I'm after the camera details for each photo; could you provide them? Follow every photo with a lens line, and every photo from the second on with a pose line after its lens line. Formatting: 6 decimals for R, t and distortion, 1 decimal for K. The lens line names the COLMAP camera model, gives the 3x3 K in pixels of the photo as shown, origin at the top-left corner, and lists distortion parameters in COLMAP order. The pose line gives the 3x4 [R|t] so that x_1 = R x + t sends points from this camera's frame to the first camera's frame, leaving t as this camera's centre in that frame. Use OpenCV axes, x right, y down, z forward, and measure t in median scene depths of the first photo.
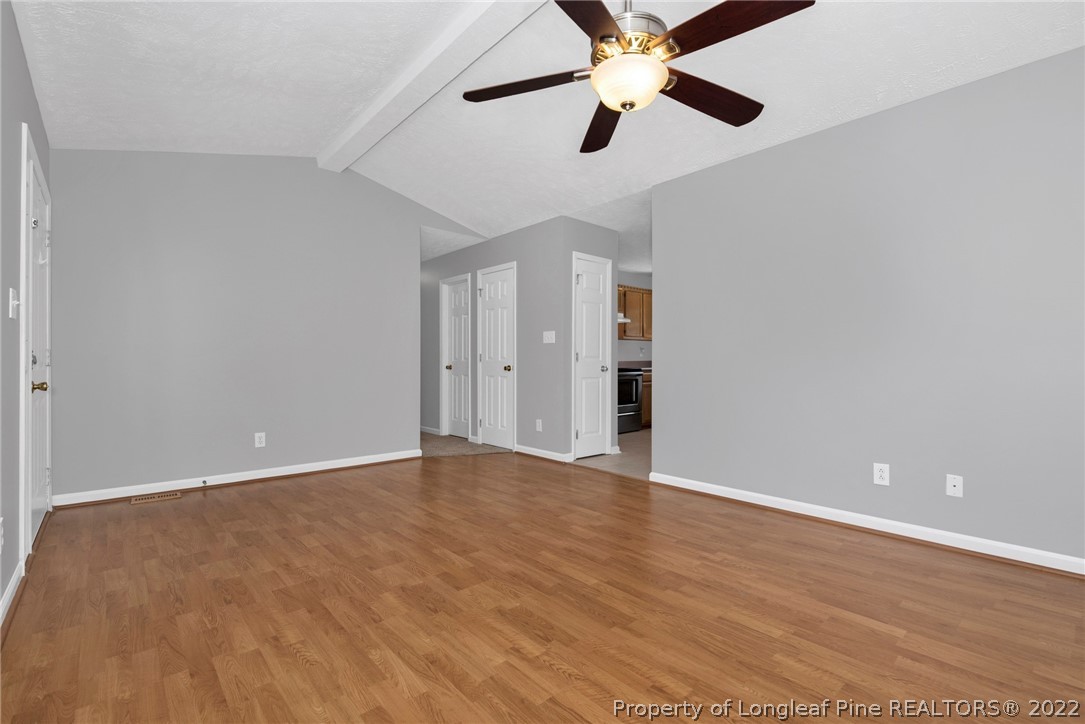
lens RADIAL K [[493.3, 0, 542.5], [0, 493.3, 362.0], [0, 0, 1]] dist [0.002713, 0.000289]
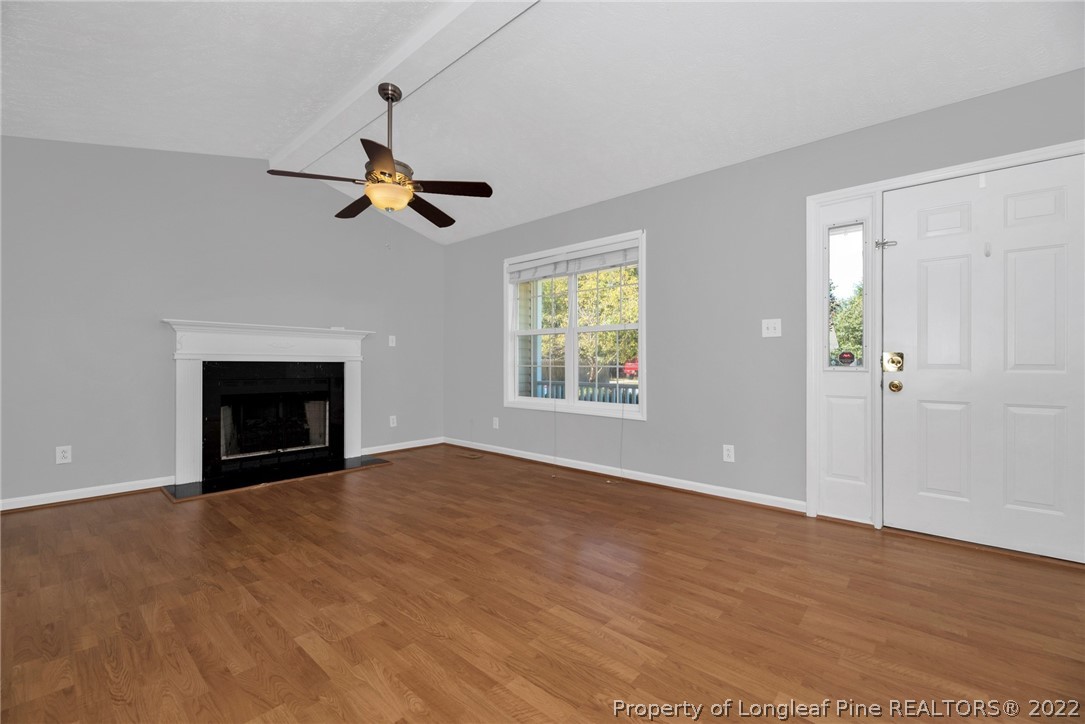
lens RADIAL K [[444.8, 0, 546.2], [0, 444.8, 360.4], [0, 0, 1]] dist [-0.003011, -0.000318]
pose [[-0.991874, -0.003387, -0.127181, -0.124878], [-0.002383, 0.999965, -0.008042, 0.001712], [0.127204, -0.007673, -0.991847, 2.033561]]
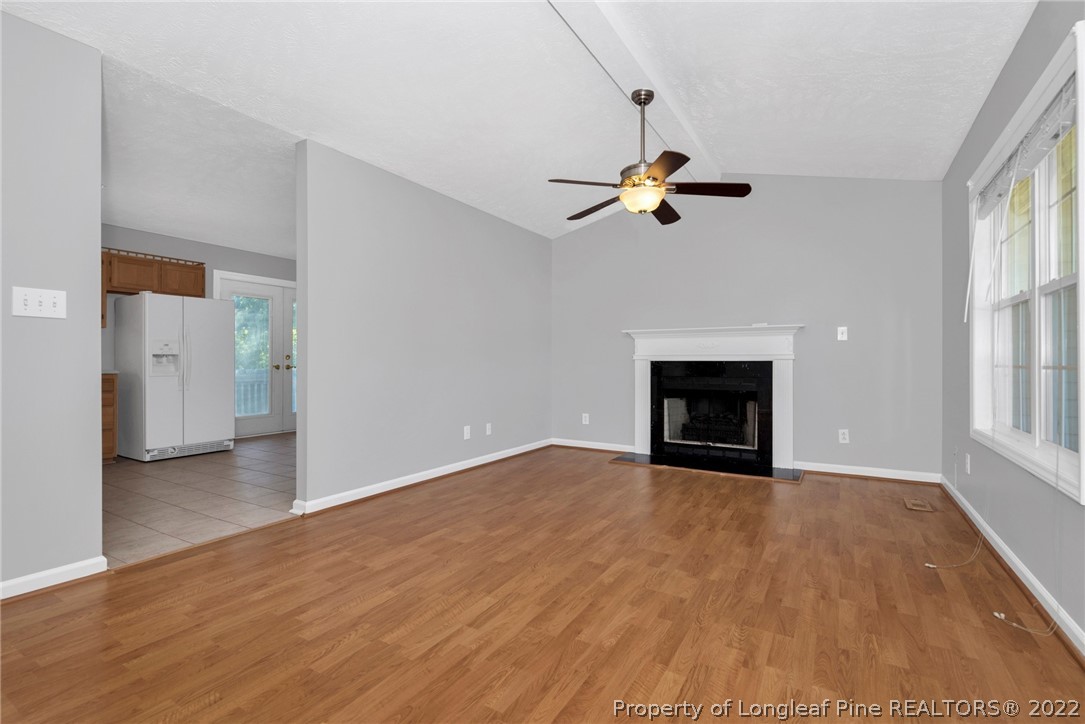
lens RADIAL K [[493.3, 0, 542.5], [0, 493.3, 362.0], [0, 0, 1]] dist [0.002713, 0.000289]
pose [[-0.297405, 0.002493, 0.954748, -1.079469], [0.002366, 0.999995, -0.001874, 0.001431], [-0.954749, 0.001702, -0.297409, 1.463620]]
